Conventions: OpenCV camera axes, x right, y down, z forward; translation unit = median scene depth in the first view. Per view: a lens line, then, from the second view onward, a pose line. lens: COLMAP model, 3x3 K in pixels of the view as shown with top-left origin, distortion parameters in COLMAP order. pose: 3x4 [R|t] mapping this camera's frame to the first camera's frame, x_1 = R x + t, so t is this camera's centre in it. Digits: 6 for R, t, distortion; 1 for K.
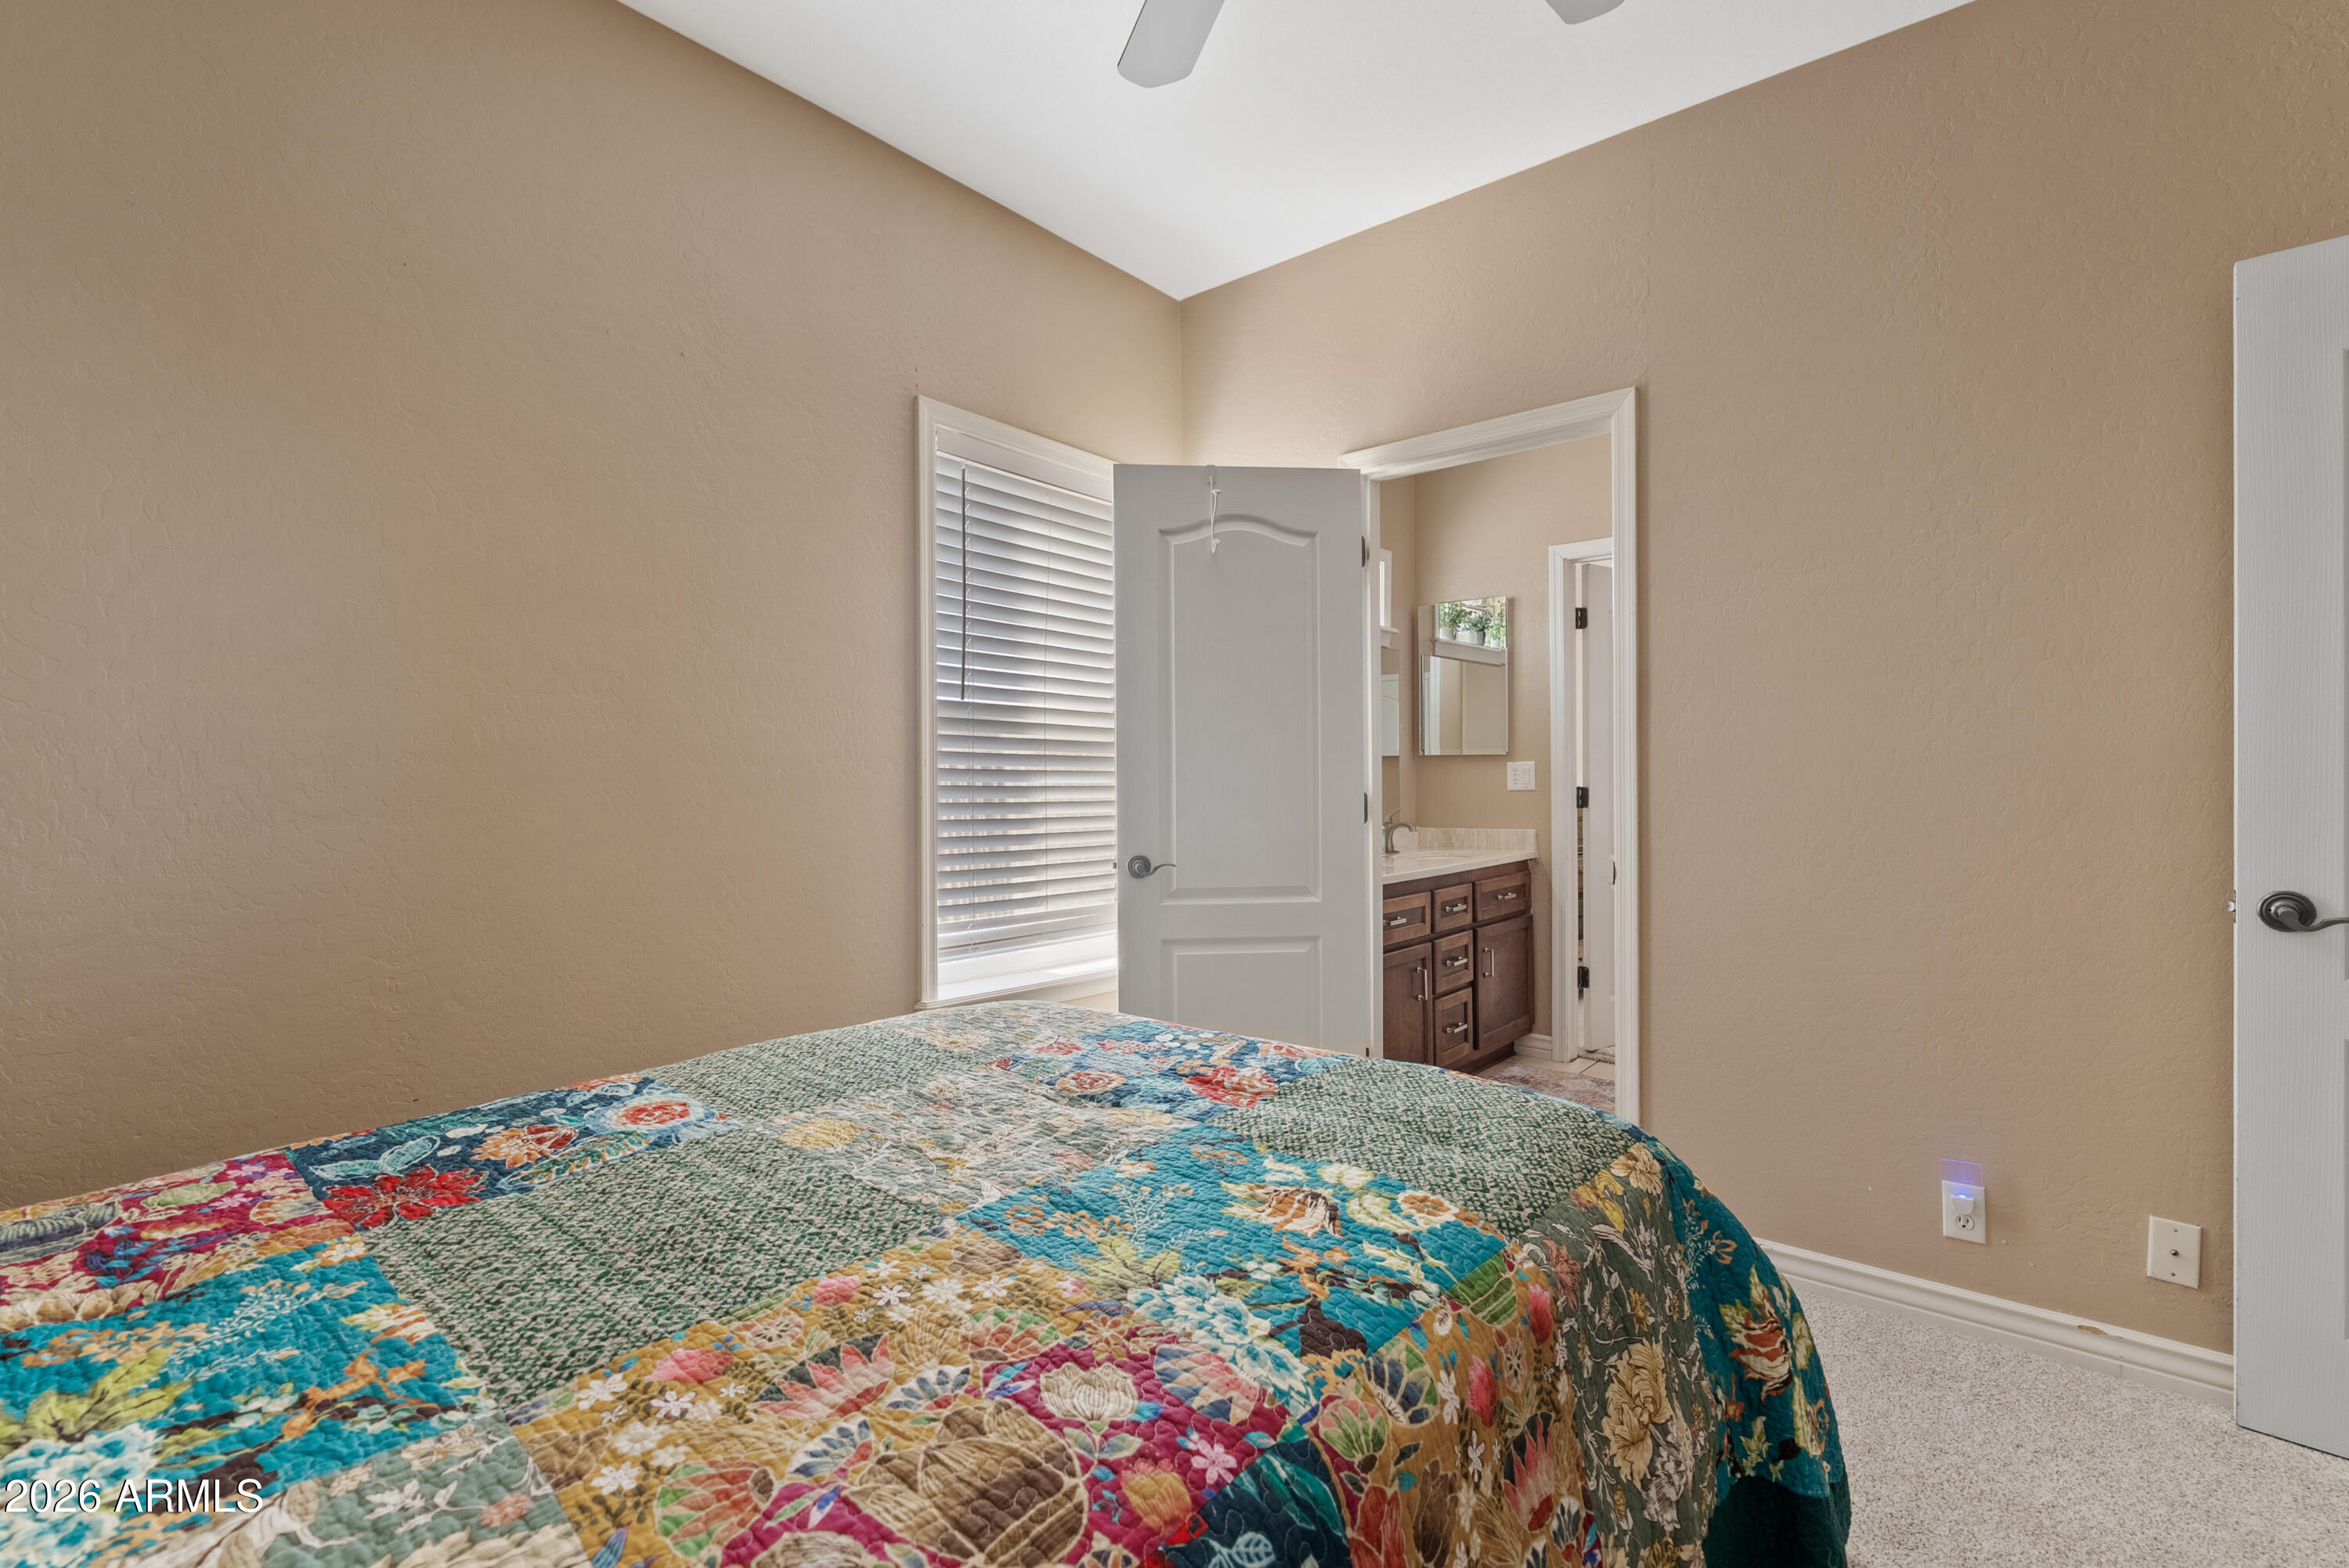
lens RADIAL K [[1061.5, 0, 1174.5], [0, 1061.5, 784.0], [0, 0, 1]] dist [0.000477, 0.000289]
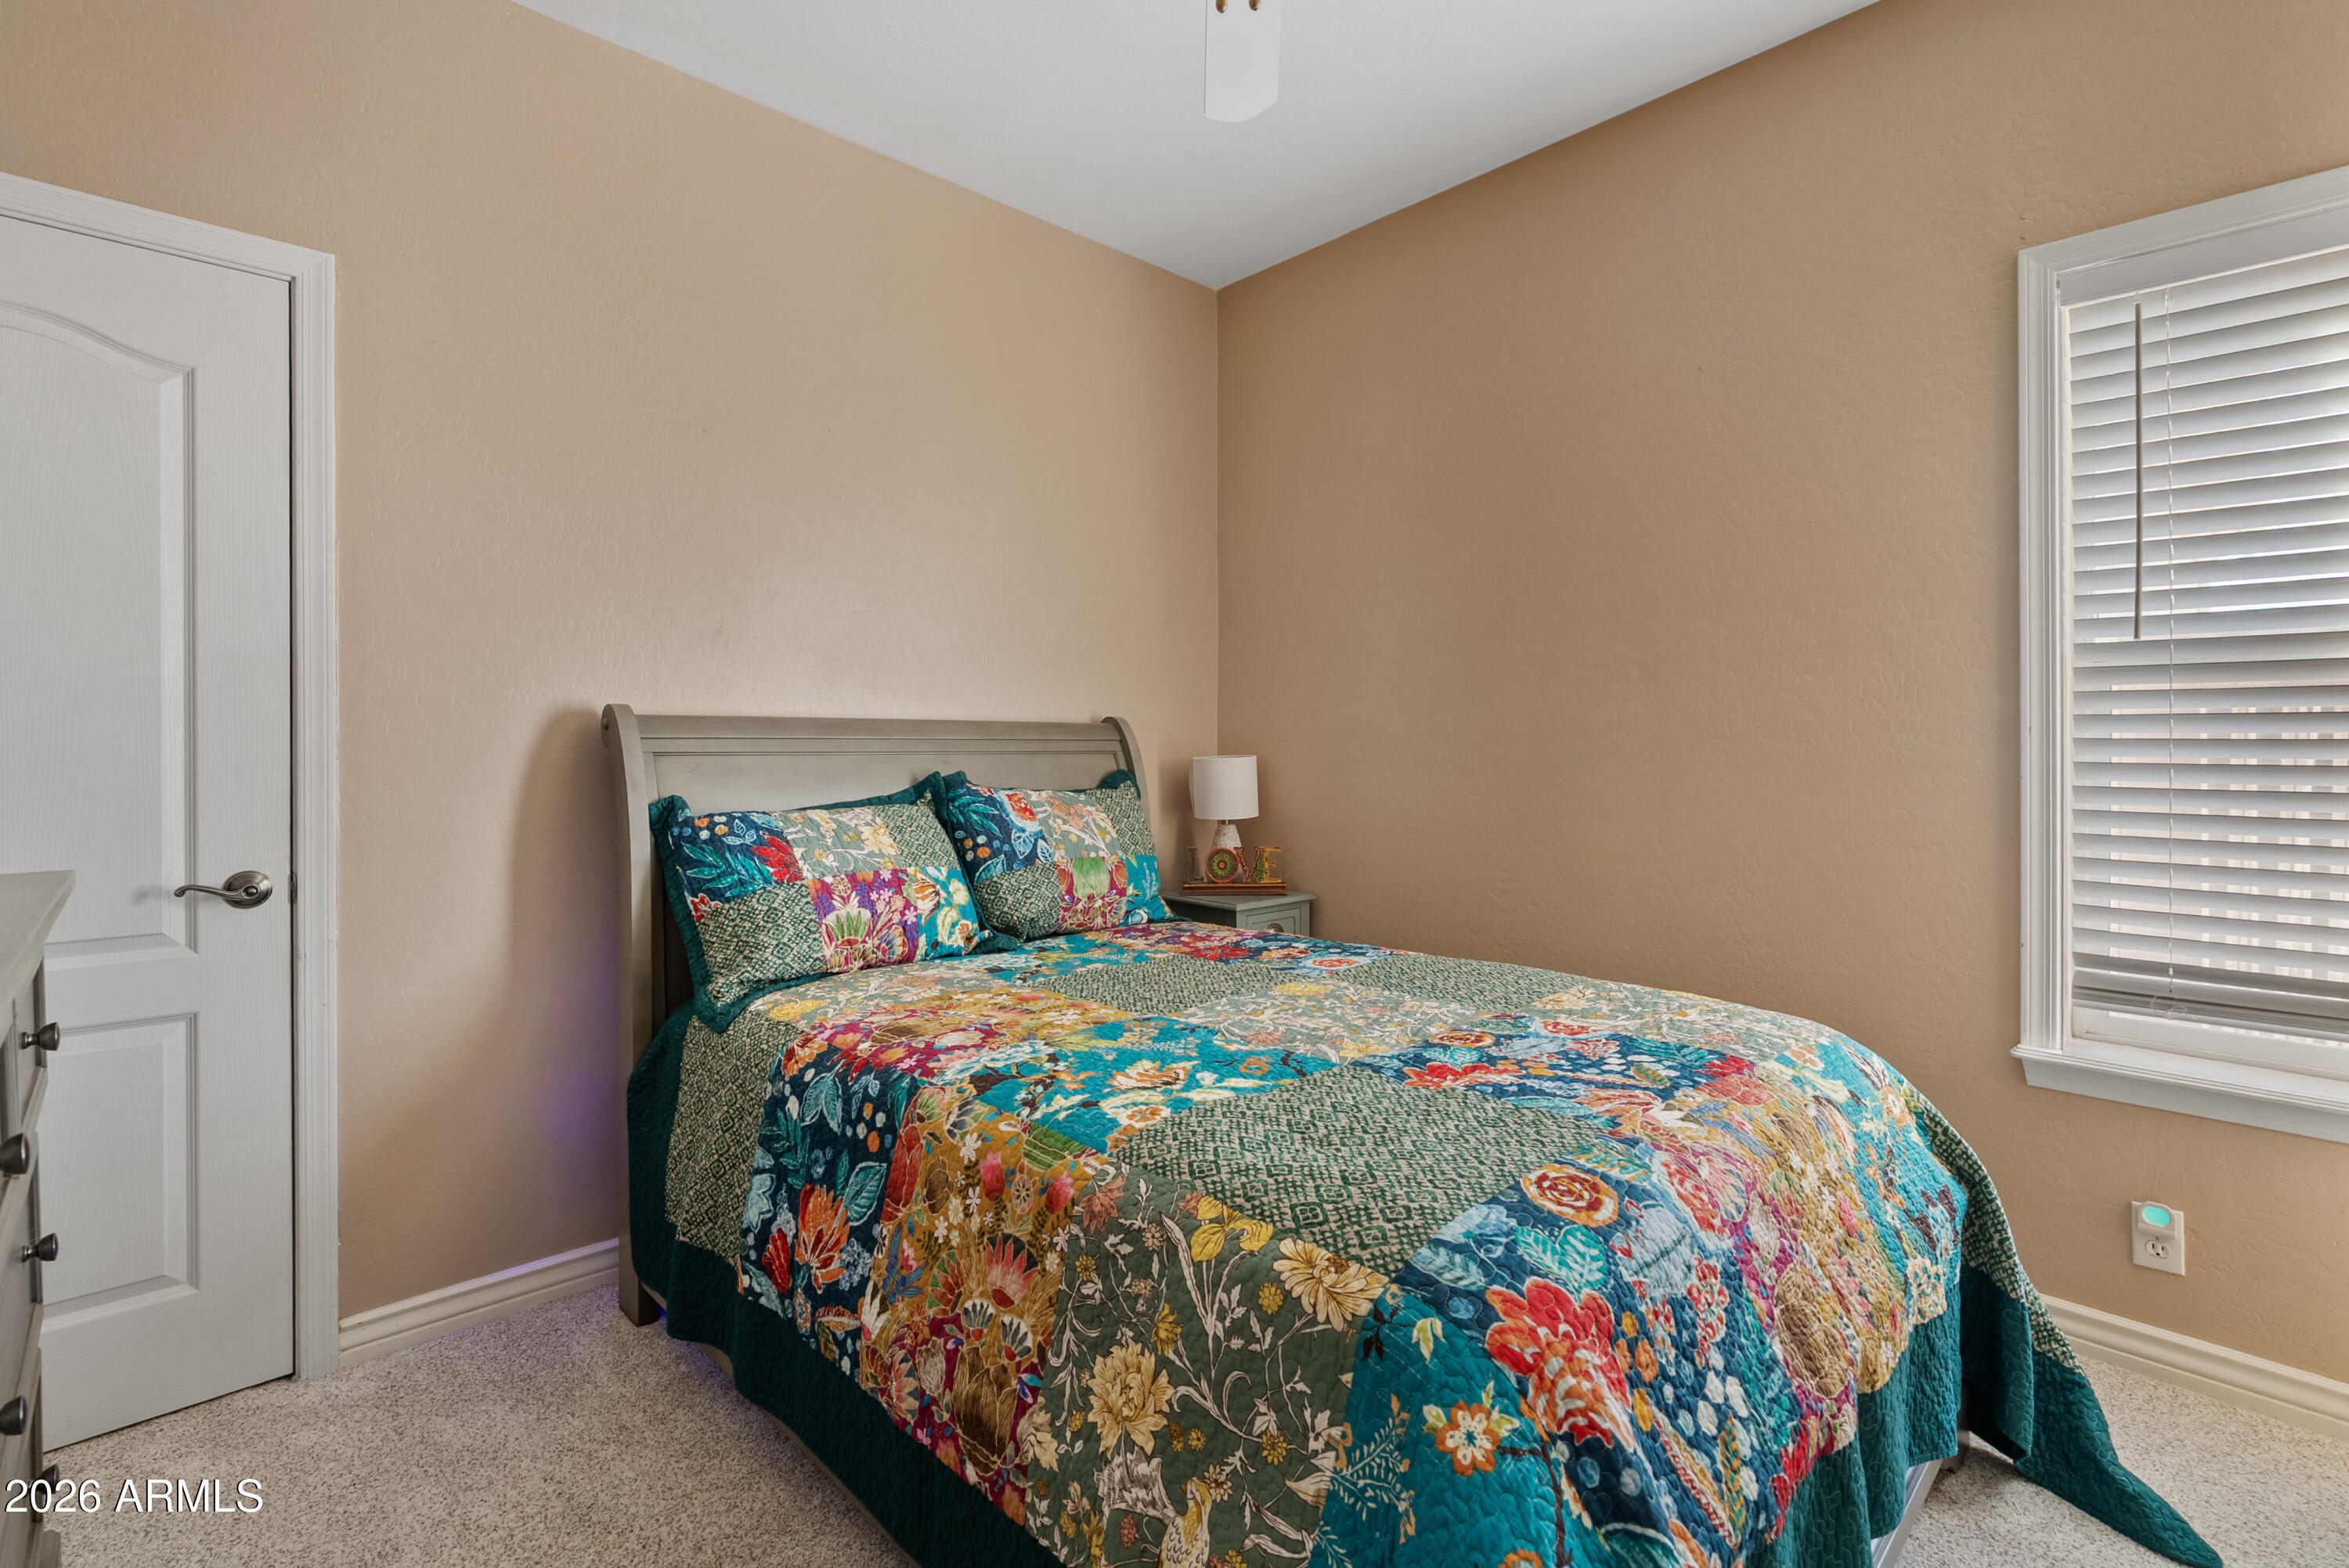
lens RADIAL K [[1061.5, 0, 1174.5], [0, 1061.5, 784.0], [0, 0, 1]] dist [0.000477, 0.000289]
pose [[-0.094488, 0.034050, -0.994943, 1.395531], [-0.004865, 0.999387, 0.034665, -0.015515], [0.995514, 0.008116, -0.094265, 1.132909]]
